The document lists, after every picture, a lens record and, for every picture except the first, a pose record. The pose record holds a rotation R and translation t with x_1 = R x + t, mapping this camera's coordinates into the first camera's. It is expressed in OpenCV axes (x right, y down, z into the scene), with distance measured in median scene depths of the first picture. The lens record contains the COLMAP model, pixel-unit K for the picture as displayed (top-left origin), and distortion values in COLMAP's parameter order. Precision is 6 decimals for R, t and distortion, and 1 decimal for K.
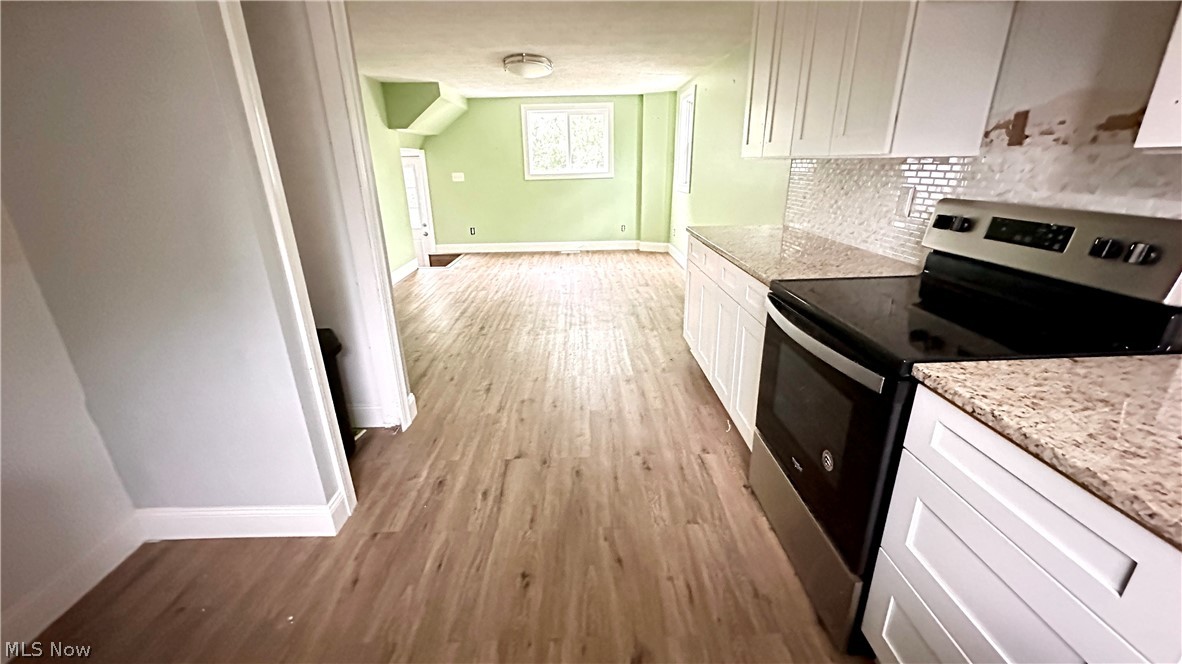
lens RADIAL K [[469.5, 0, 585.3], [0, 469.5, 329.0], [0, 0, 1]] dist [-0.004372, -0.000941]
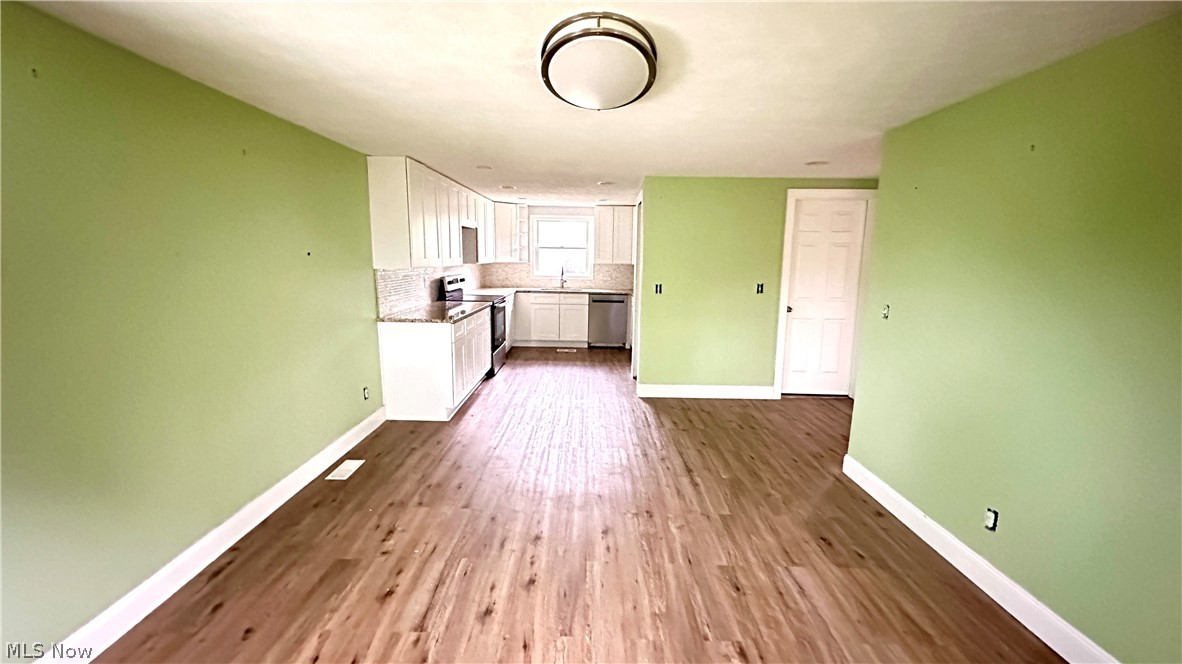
lens RADIAL K [[469.5, 0, 590.0], [0, 469.5, 331.0], [0, 0, 1]] dist [-0.004372, -0.000941]
pose [[-0.999894, 0.000273, 0.014532, -0.097967], [0.007247, 0.876034, 0.482195, -0.467557], [-0.012599, 0.482250, -0.875943, 1.240480]]
